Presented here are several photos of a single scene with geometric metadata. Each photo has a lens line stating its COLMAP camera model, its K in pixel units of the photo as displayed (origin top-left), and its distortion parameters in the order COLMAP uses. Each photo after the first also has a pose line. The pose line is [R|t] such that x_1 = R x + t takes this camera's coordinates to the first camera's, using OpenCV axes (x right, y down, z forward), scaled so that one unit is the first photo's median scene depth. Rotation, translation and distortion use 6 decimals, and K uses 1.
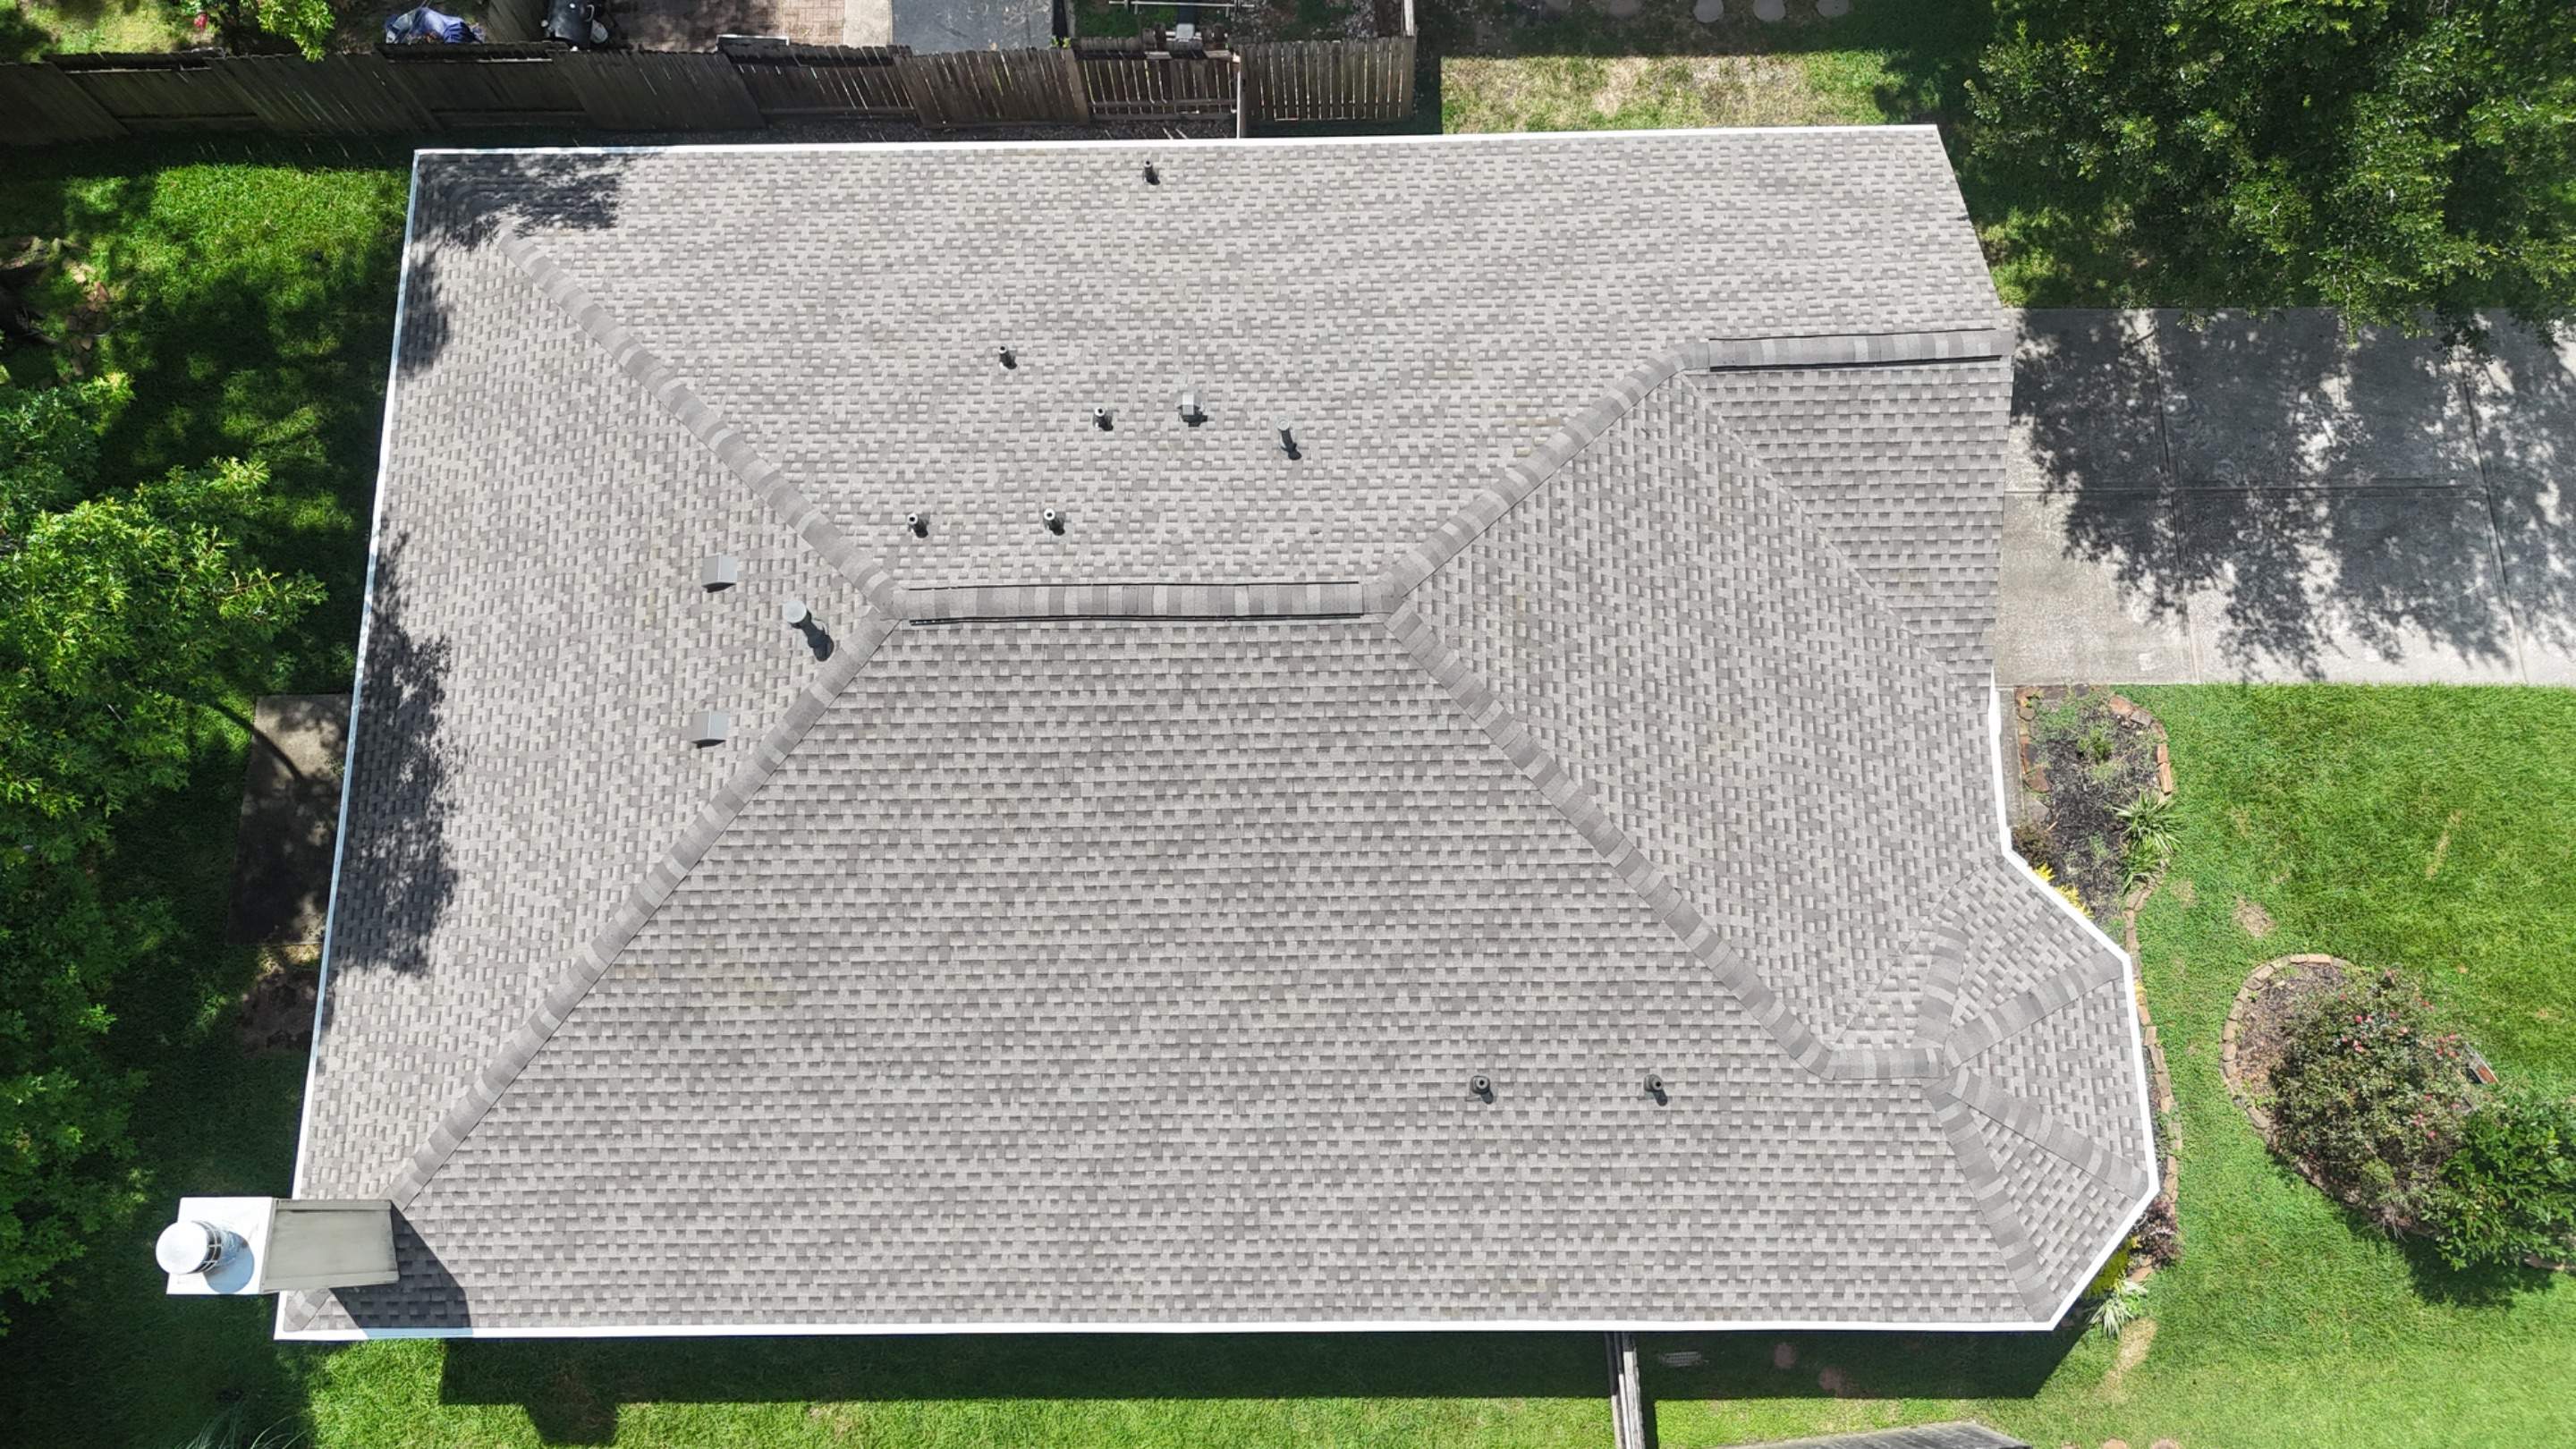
lens RADIAL K [[1841.8, 0, 1289.3], [0, 1841.8, 760.5], [0, 0, 1]] dist [0.077160, -0.101344]
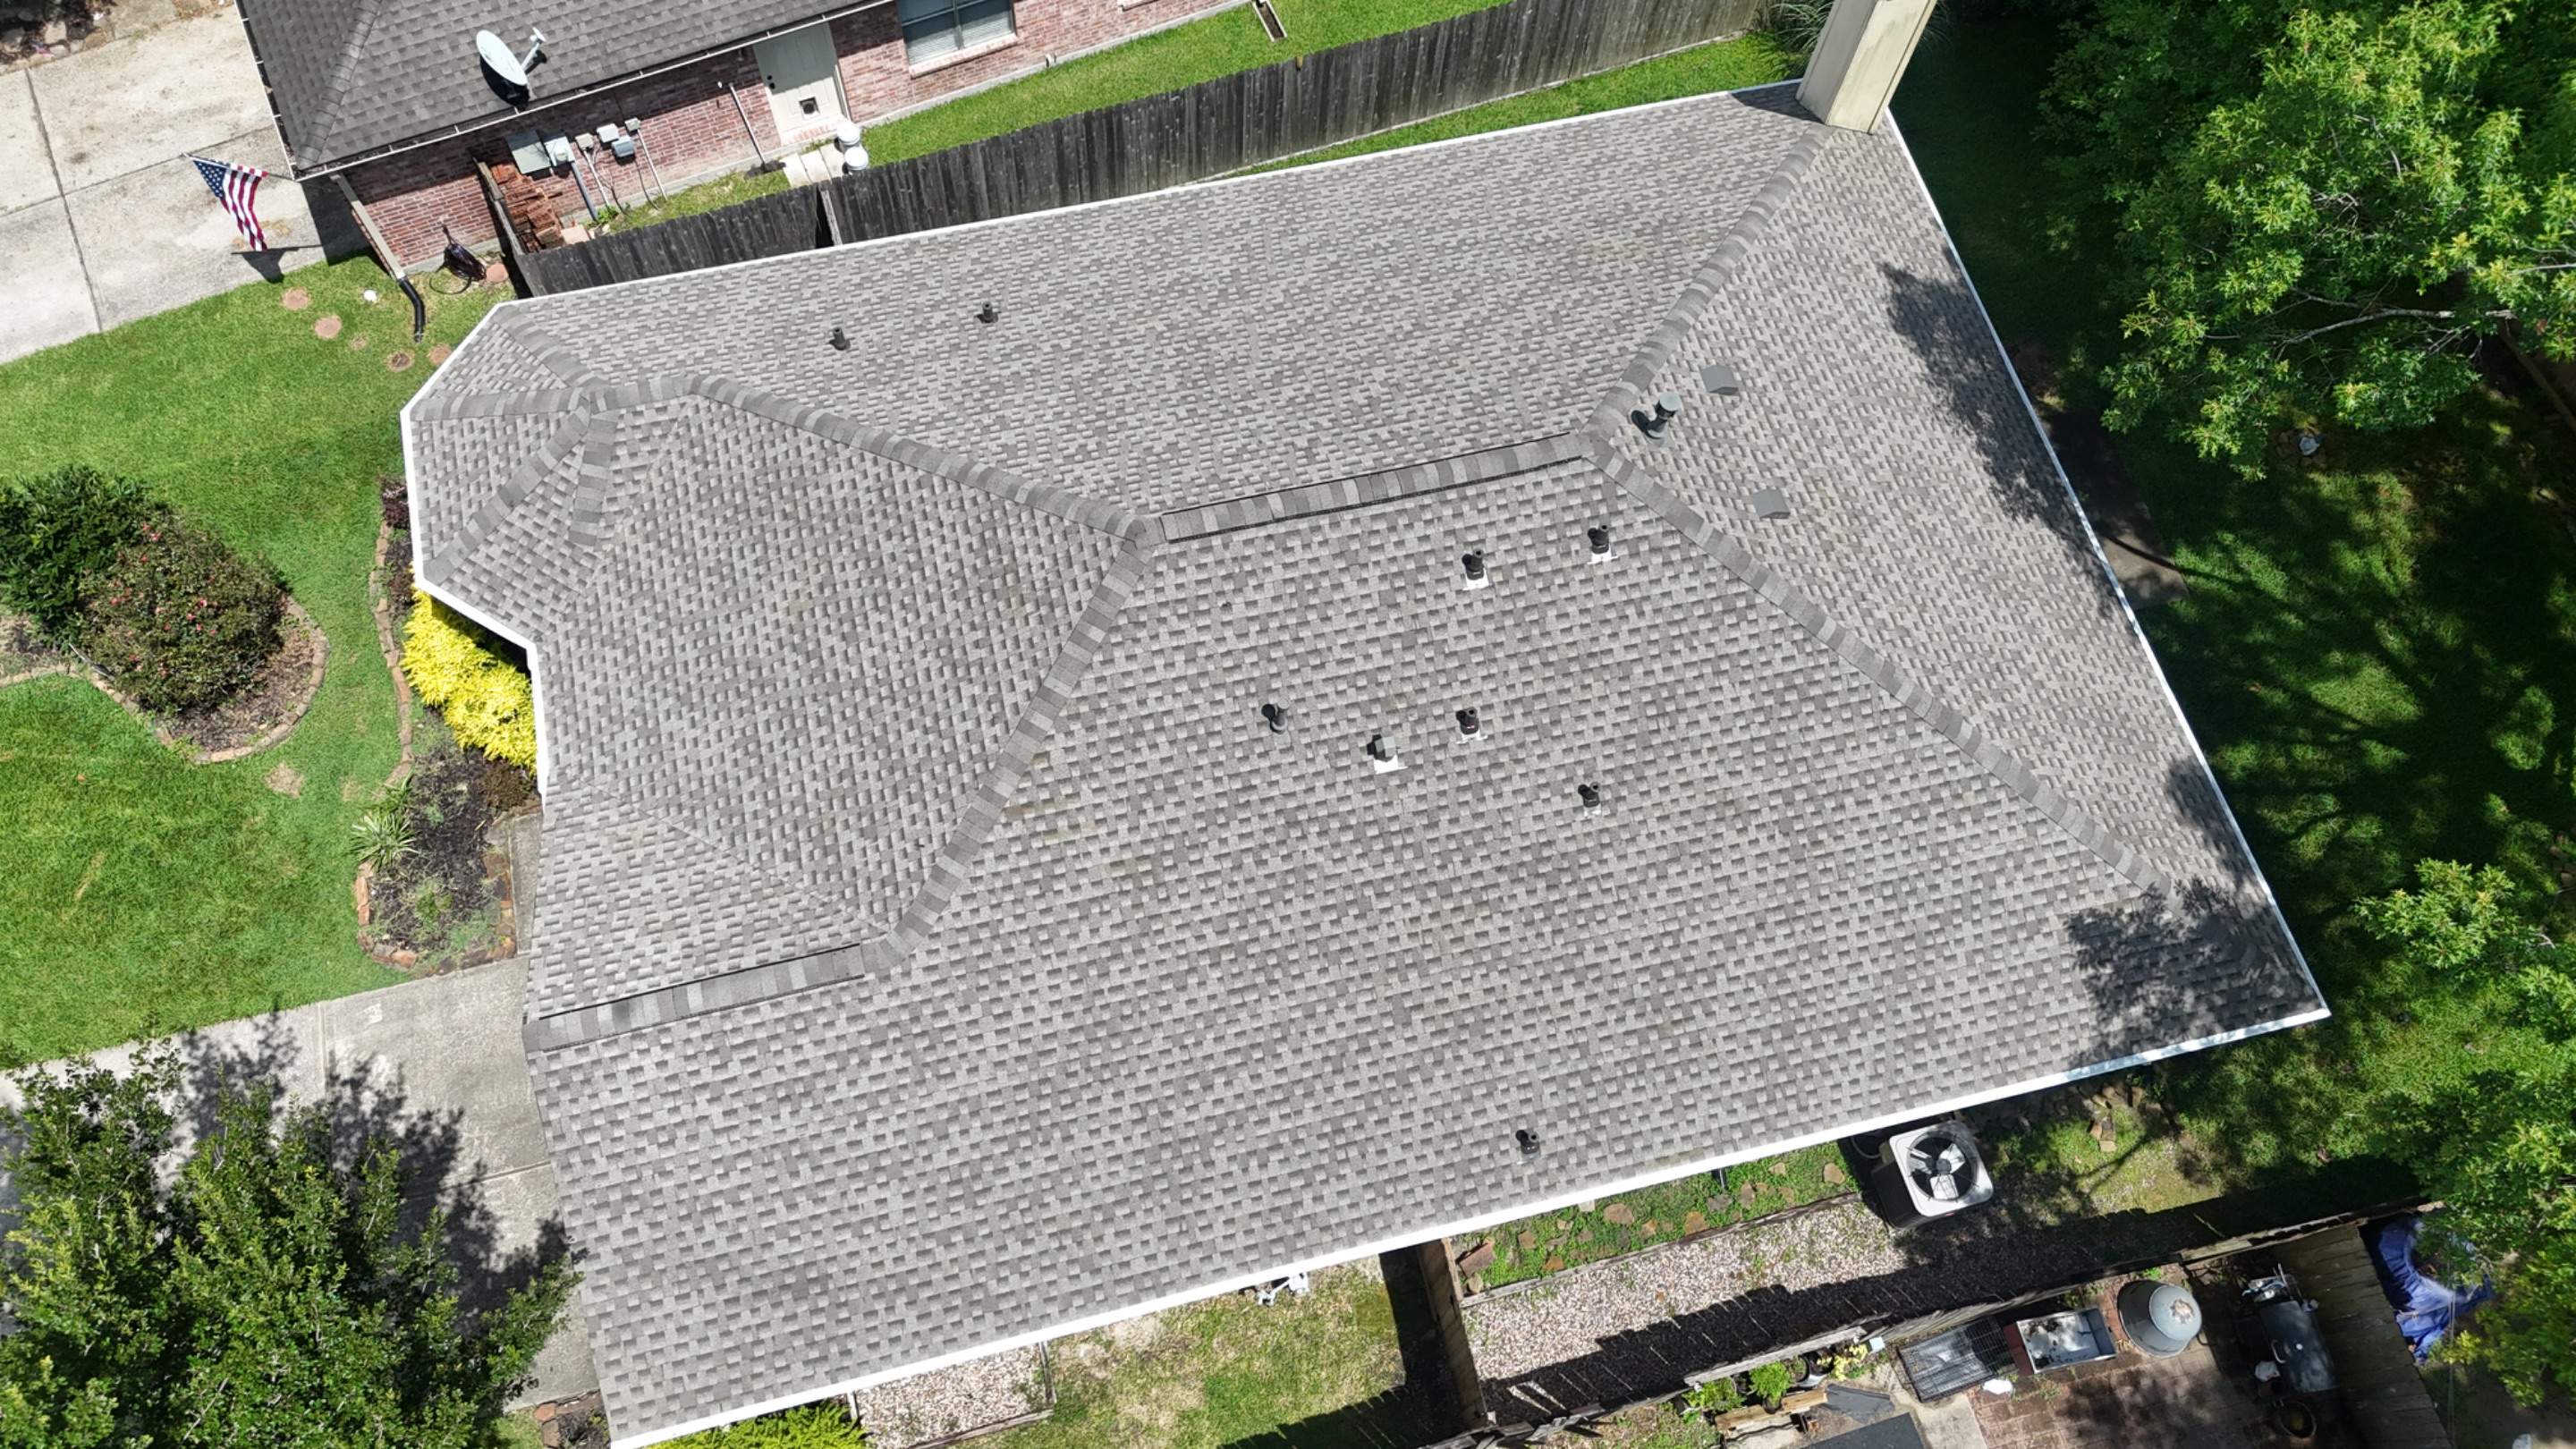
lens RADIAL K [[1841.8, 0, 1289.3], [0, 1841.8, 760.5], [0, 0, 1]] dist [0.077160, -0.101344]
pose [[-0.970609, 0.214959, -0.108217, 0.090091], [-0.236981, -0.775342, 0.585393, -0.660791], [0.041930, 0.593833, 0.803495, 0.194428]]
